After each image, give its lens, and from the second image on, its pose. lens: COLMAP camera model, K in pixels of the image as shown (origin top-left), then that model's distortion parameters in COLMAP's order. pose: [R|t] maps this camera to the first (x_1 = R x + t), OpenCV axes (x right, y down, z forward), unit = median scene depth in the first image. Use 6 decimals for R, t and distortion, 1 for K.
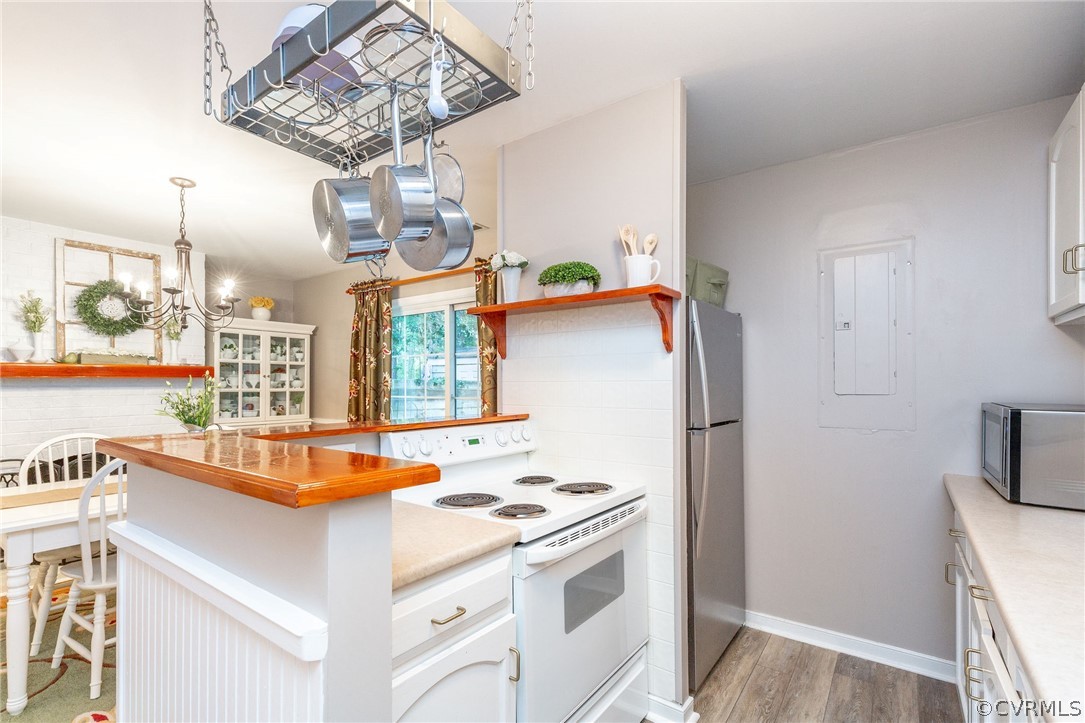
lens RADIAL K [[497.3, 0, 543.3], [0, 497.3, 381.1], [0, 0, 1]] dist [-0.000915, -0.000192]
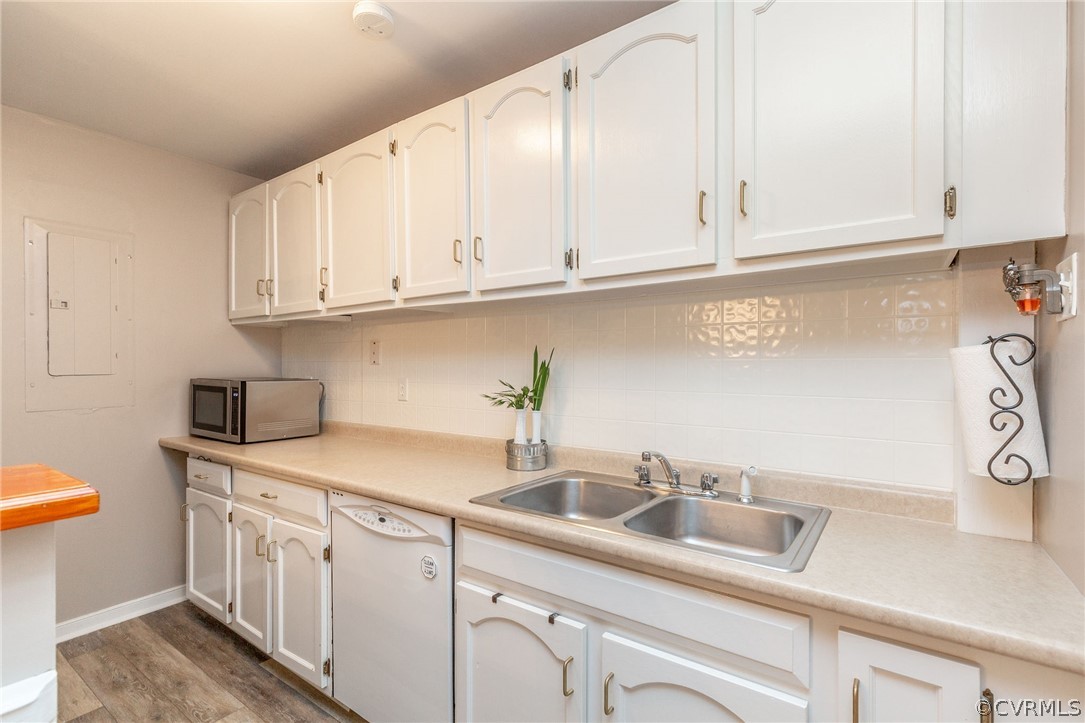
lens RADIAL K [[499.8, 0, 542.5], [0, 499.8, 361.5], [0, 0, 1]] dist [-0.000061, -0.000029]
pose [[-0.004454, 0.003400, 0.999984, -0.424637], [-0.004965, 0.999982, -0.003423, -0.002138], [-0.999978, -0.004980, -0.004437, 0.076170]]
